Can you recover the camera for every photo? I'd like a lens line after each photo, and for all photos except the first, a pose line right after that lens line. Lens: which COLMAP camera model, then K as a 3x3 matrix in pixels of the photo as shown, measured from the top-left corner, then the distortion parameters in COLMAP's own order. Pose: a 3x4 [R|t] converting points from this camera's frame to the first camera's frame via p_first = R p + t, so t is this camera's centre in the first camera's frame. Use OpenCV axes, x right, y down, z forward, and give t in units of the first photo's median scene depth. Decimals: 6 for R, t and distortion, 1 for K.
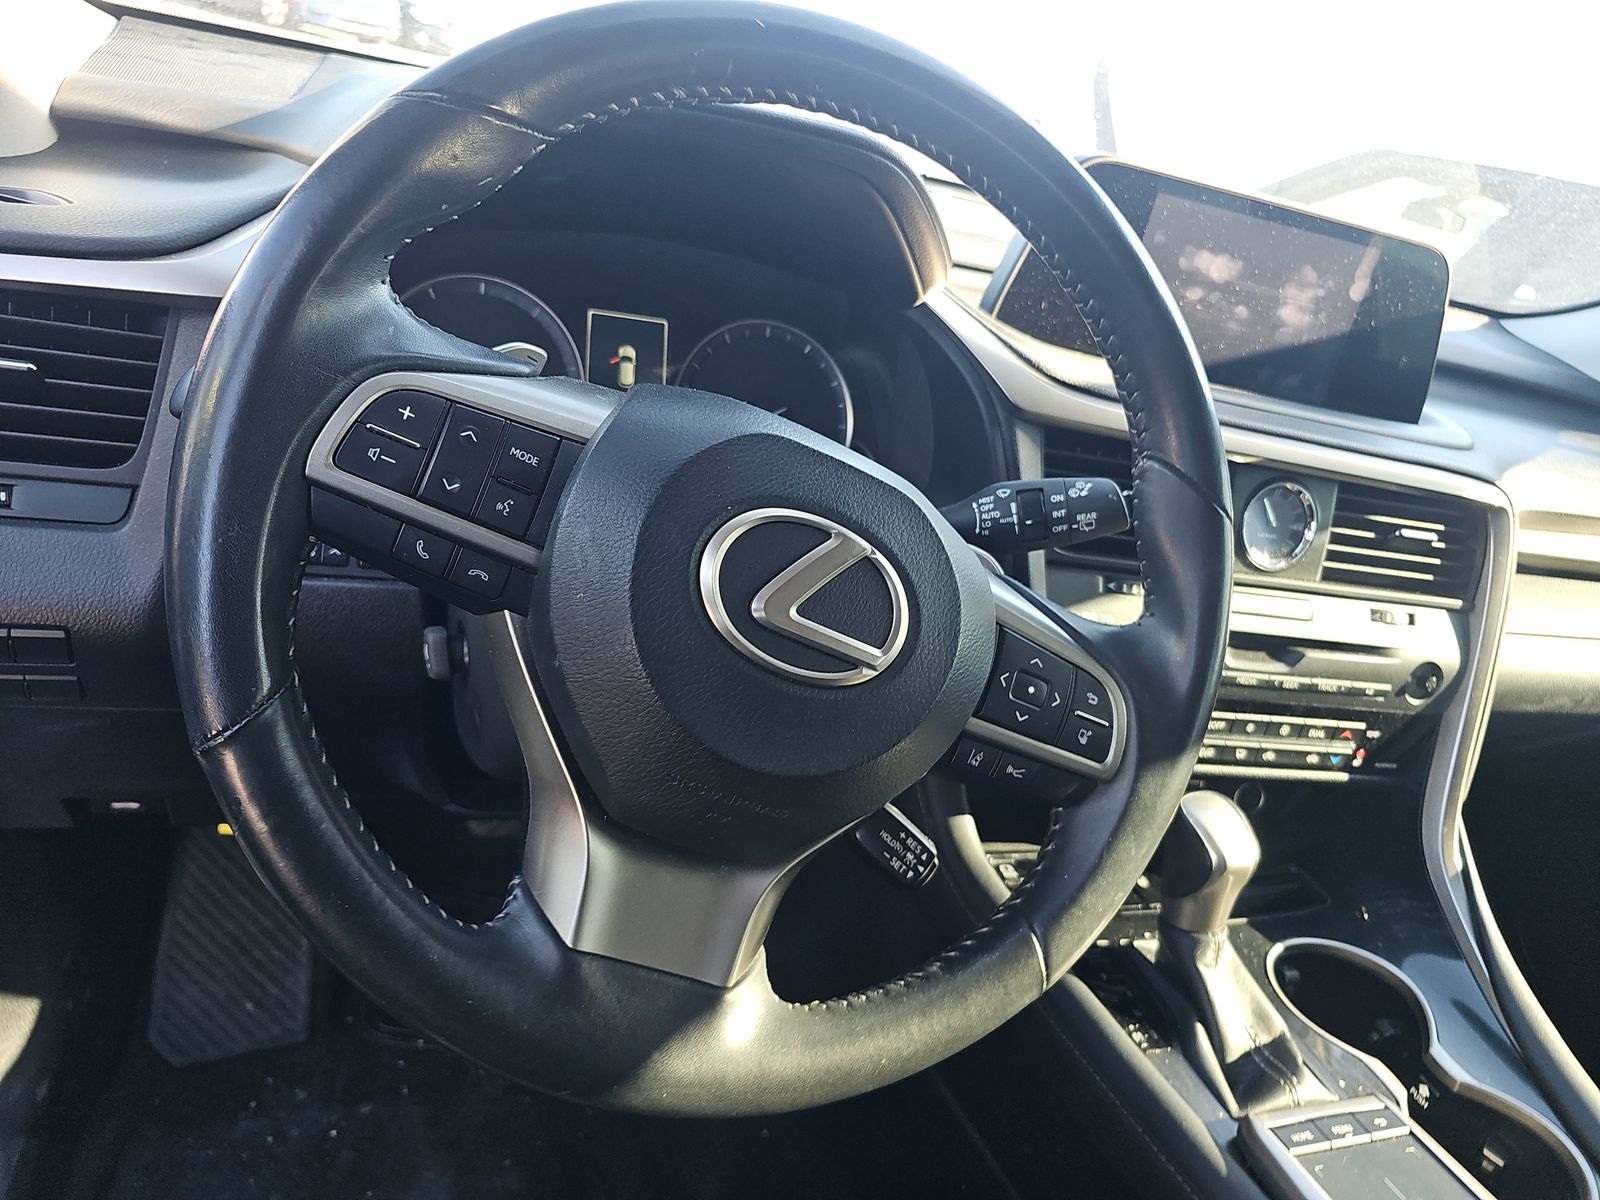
lens RADIAL K [[1065.0, 0, 798.6], [0, 1065.0, 590.5], [0, 0, 1]] dist [0.009038, -0.005260]
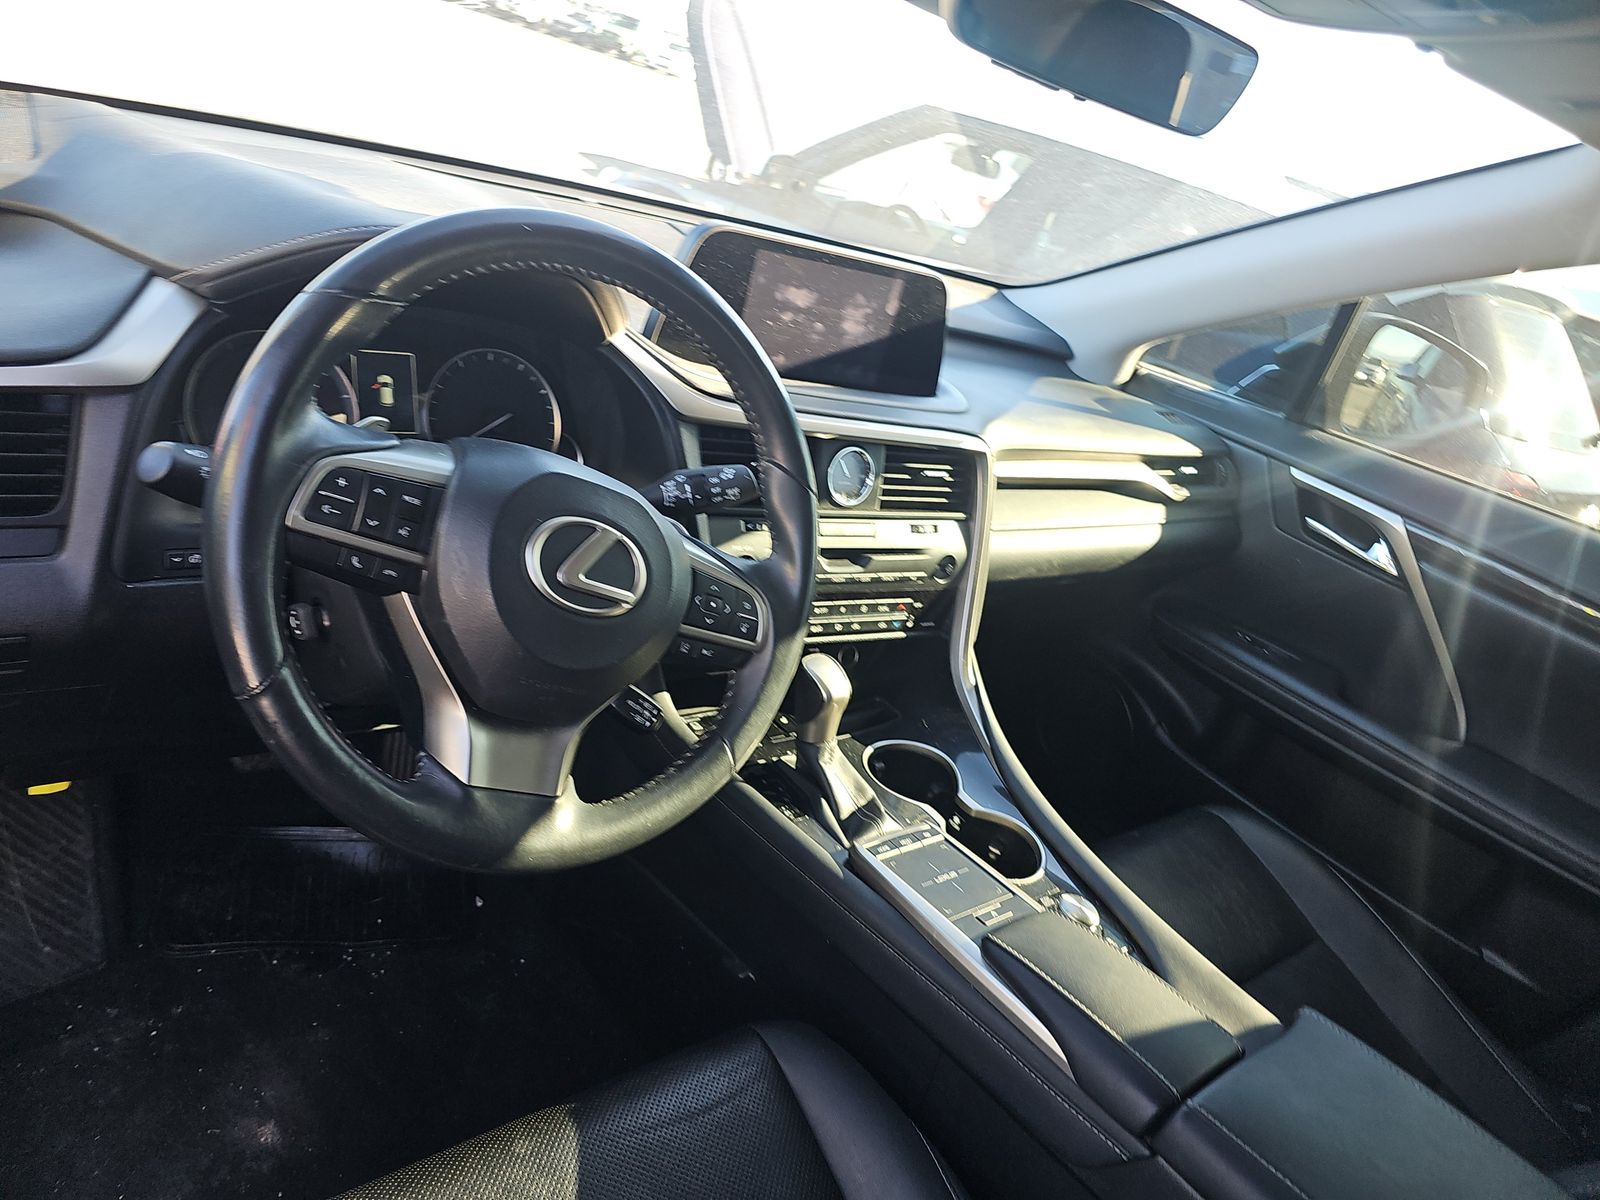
lens RADIAL K [[1092.6, 0, 801.4], [0, 1092.6, 544.5], [0, 0, 1]] dist [0.027807, -0.002062]
pose [[0.939493, -0.089320, 0.330720, -0.156124], [0.073400, 0.995475, 0.060345, -0.069619], [-0.334614, -0.032419, 0.941798, -0.497041]]
